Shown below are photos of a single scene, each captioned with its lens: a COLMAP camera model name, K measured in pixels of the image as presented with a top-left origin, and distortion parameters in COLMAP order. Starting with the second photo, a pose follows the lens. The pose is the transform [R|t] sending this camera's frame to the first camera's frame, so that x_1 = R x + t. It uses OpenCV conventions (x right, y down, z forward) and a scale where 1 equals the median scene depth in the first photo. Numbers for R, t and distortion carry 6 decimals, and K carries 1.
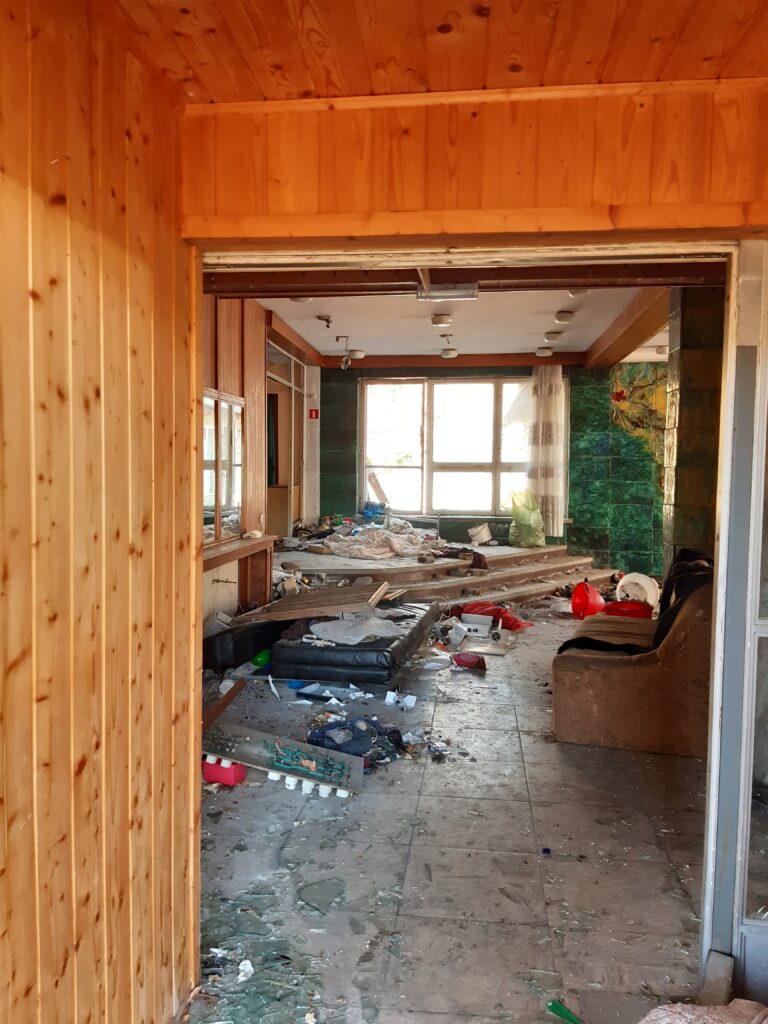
lens RADIAL K [[797.1, 0, 384.0], [0, 797.1, 512.0], [0, 0, 1]] dist [0.081155, -0.150530]
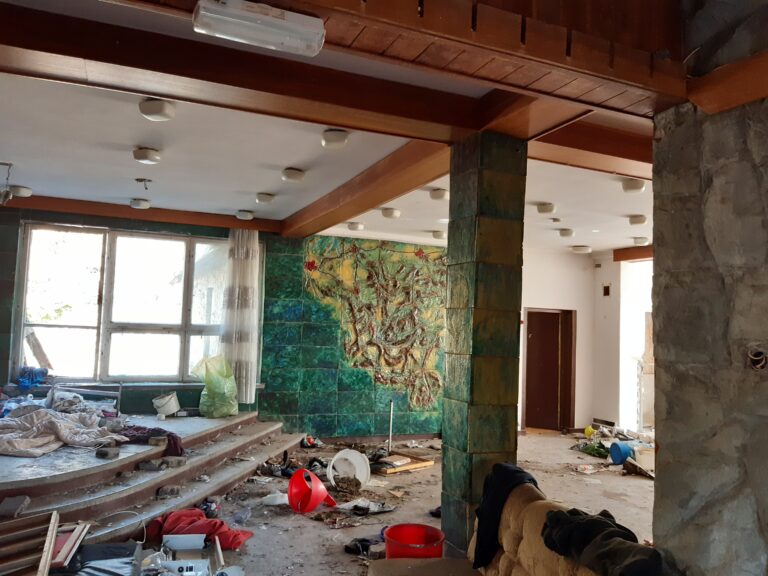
lens RADIAL K [[597.8, 0, 384.0], [0, 597.8, 288.0], [0, 0, 1]] dist [0.081155, -0.150530]
pose [[0.866407, 0.055445, 0.496251, -0.012842], [-0.003738, 0.994509, -0.104589, -0.032855], [-0.499324, 0.088762, 0.861856, 0.275363]]
